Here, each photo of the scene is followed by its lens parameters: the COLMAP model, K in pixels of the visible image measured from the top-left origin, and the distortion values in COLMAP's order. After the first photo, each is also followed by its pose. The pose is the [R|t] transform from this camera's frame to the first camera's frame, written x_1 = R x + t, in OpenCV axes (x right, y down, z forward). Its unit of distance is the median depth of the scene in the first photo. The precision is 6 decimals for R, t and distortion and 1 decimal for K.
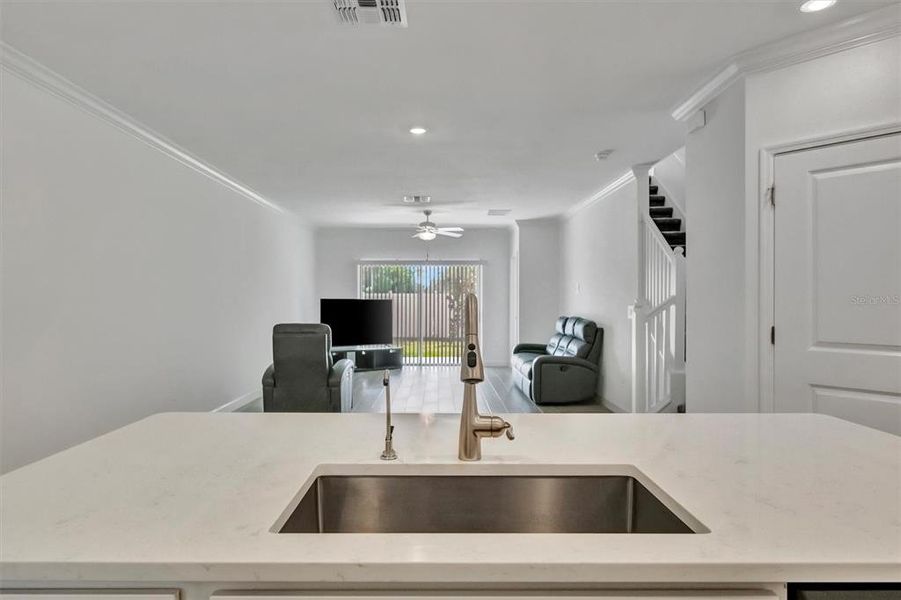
lens RADIAL K [[563.7, 0, 449.4], [0, 563.7, 297.0], [0, 0, 1]] dist [-0.004087, 0.001071]
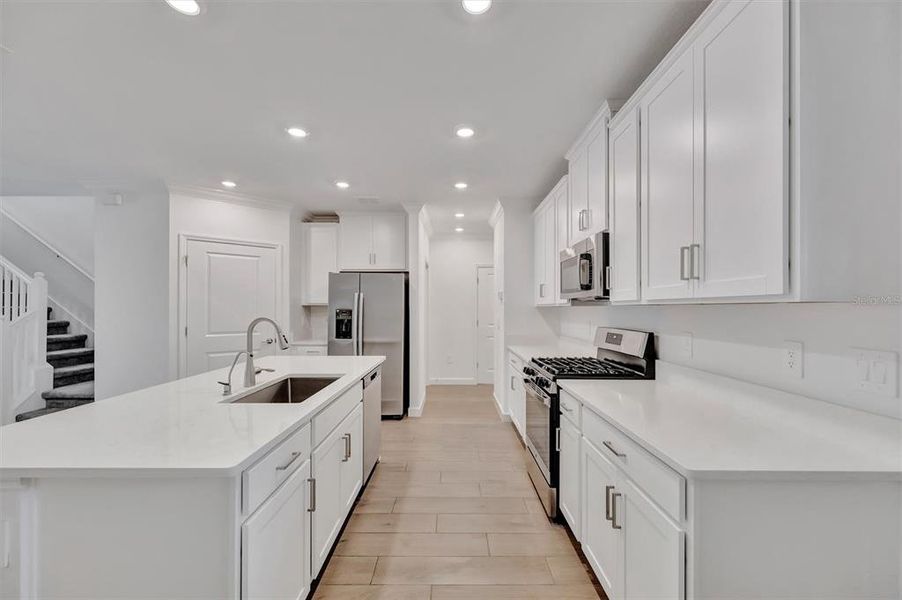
lens RADIAL K [[359.0, 0, 450.4], [0, 359.0, 310.6], [0, 0, 1]] dist [0.001778, 0.000532]
pose [[0.006062, -0.012350, 0.999905, -0.243821], [-0.006627, 0.999901, 0.012390, -0.008800], [-0.999960, -0.006702, 0.005979, 0.024556]]
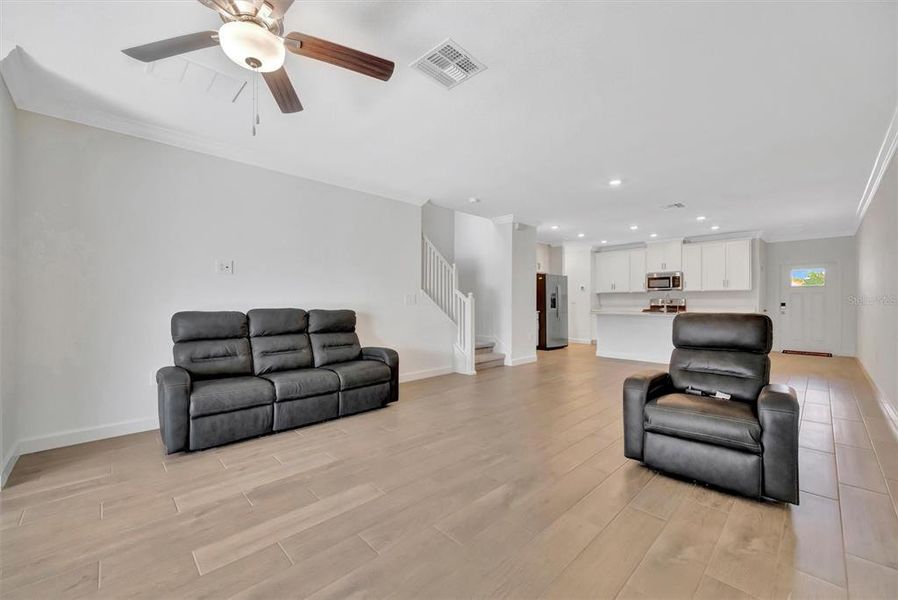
lens RADIAL K [[357.4, 0, 448.7], [0, 357.4, 301.9], [0, 0, 1]] dist [0.001778, 0.000532]
pose [[-0.689359, -0.006015, 0.724394, -0.250558], [-0.007362, 0.999972, 0.001297, 0.022188], [-0.724382, -0.004439, -0.689385, 1.074714]]
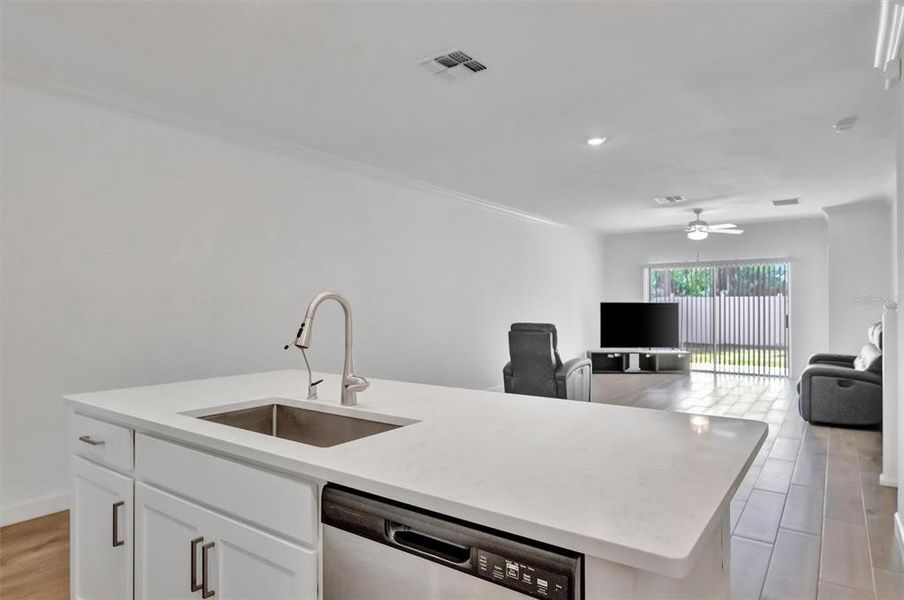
lens RADIAL K [[545.8, 0, 446.9], [0, 545.8, 300.6], [0, 0, 1]] dist [0.013289, -0.002823]
pose [[0.798571, -0.008533, -0.601840, 0.179057], [0.006478, 0.999963, -0.005581, 0.004488], [0.601865, 0.000558, 0.798597, 0.004024]]
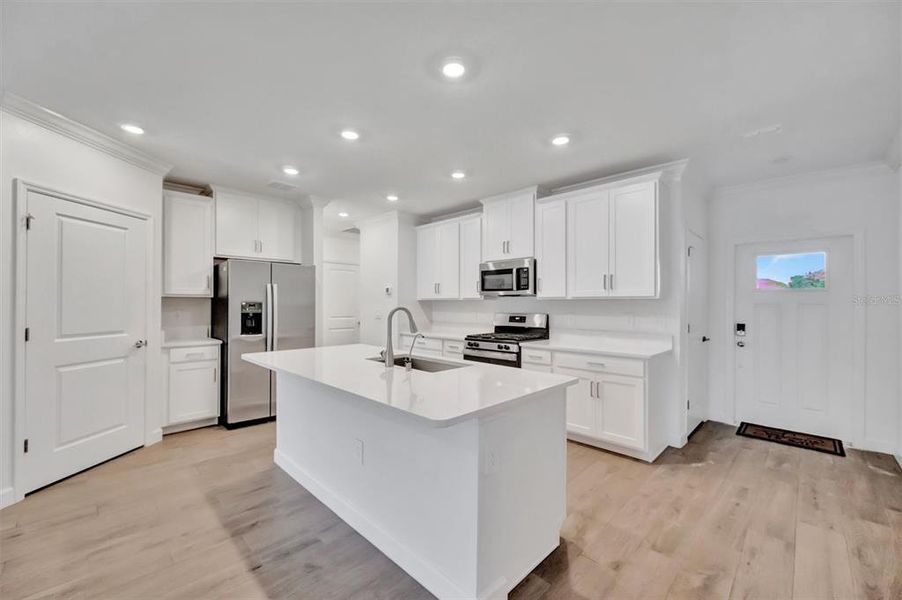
lens RADIAL K [[359.0, 0, 453.9], [0, 359.0, 303.1], [0, 0, 1]] dist [0.001778, 0.000532]
pose [[-0.710275, -0.006626, 0.703893, -0.235338], [-0.010344, 0.999946, -0.001025, -0.003683], [-0.703848, -0.008009, -0.710305, 0.323022]]
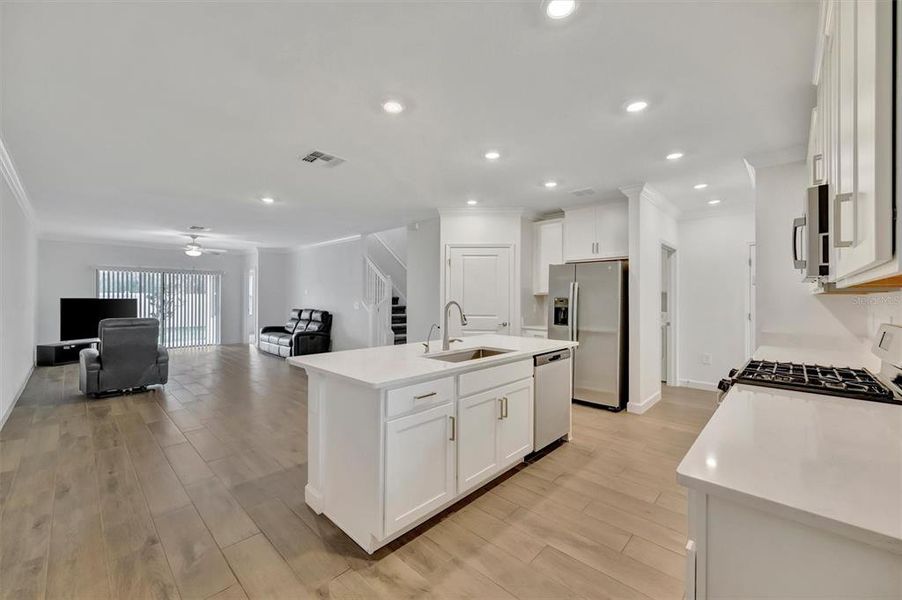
lens RADIAL K [[359.0, 0, 459.7], [0, 359.0, 302.1], [0, 0, 1]] dist [0.001778, 0.000532]
pose [[0.681370, -0.007828, 0.731898, -0.242312], [-0.005380, 0.999862, 0.015703, -0.004797], [-0.731920, -0.014637, 0.681234, -0.082107]]
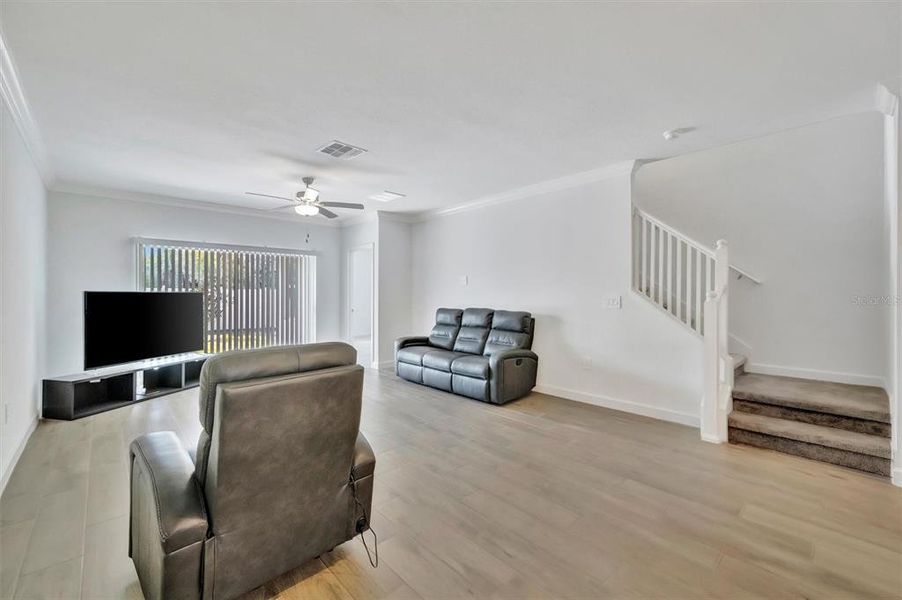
lens RADIAL K [[359.0, 0, 447.1], [0, 359.0, 295.3], [0, 0, 1]] dist [0.001778, 0.000532]
pose [[0.721271, -0.006200, 0.692625, -0.246537], [0.001613, 0.999972, 0.007271, 0.005764], [-0.692651, -0.004127, 0.721261, 0.509217]]
